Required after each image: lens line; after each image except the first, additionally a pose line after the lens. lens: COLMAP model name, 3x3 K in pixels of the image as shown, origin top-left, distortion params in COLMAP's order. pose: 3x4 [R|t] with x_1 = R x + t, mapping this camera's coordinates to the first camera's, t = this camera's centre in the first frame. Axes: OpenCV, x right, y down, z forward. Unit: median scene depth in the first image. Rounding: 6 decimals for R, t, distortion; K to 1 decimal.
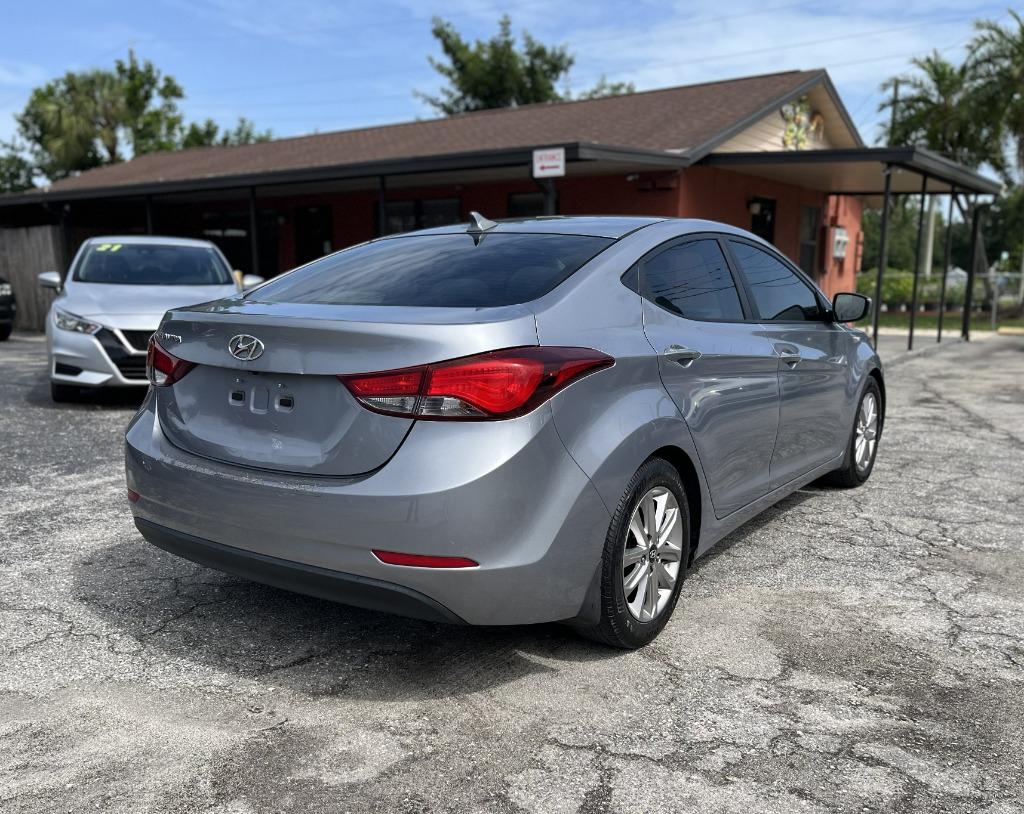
lens RADIAL K [[858.8, 0, 511.5], [0, 858.8, 408.7], [0, 0, 1]] dist [0.023125, -0.000746]
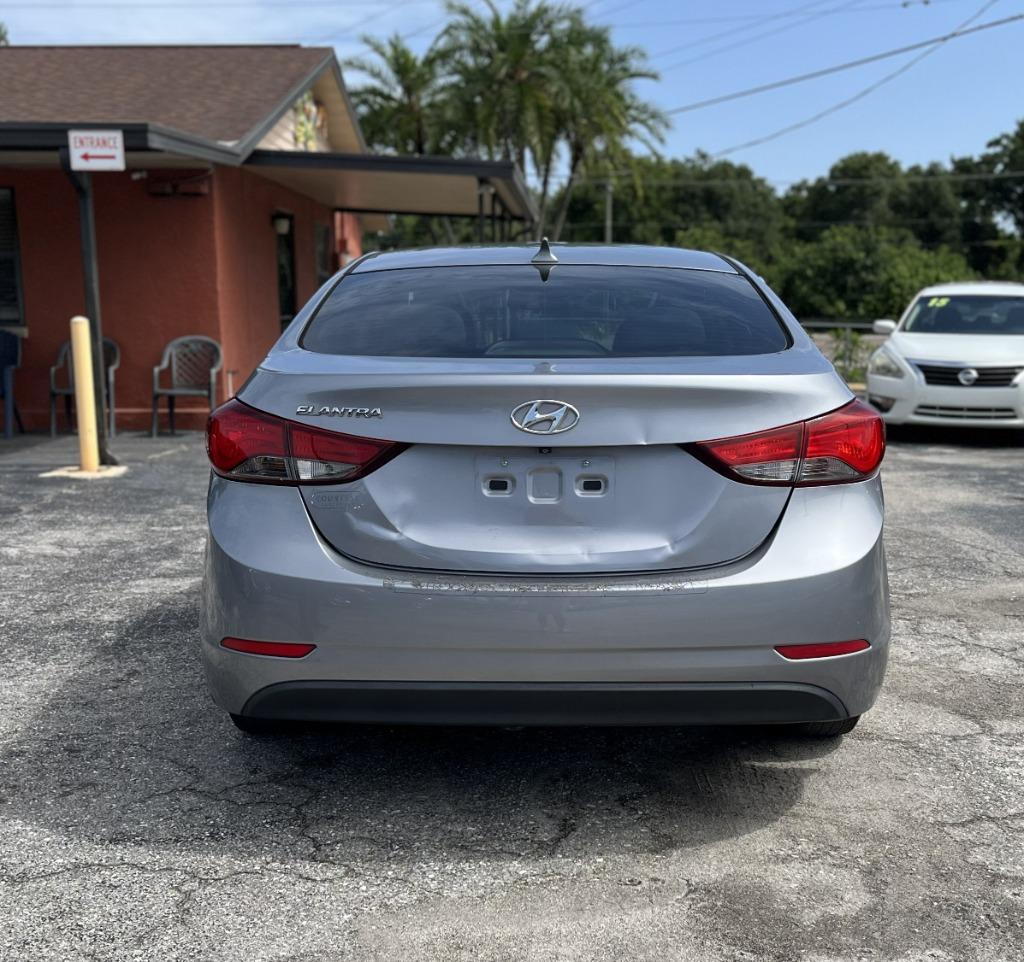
lens RADIAL K [[1218.3, 0, 511.4], [0, 1218.3, 487.7], [0, 0, 1]] dist [0.037468, 0.000000]
pose [[0.840010, -0.080630, 0.536547, -0.243606], [0.088196, 0.996036, 0.011601, -0.006292], [-0.535355, 0.037576, 0.843791, 0.031216]]
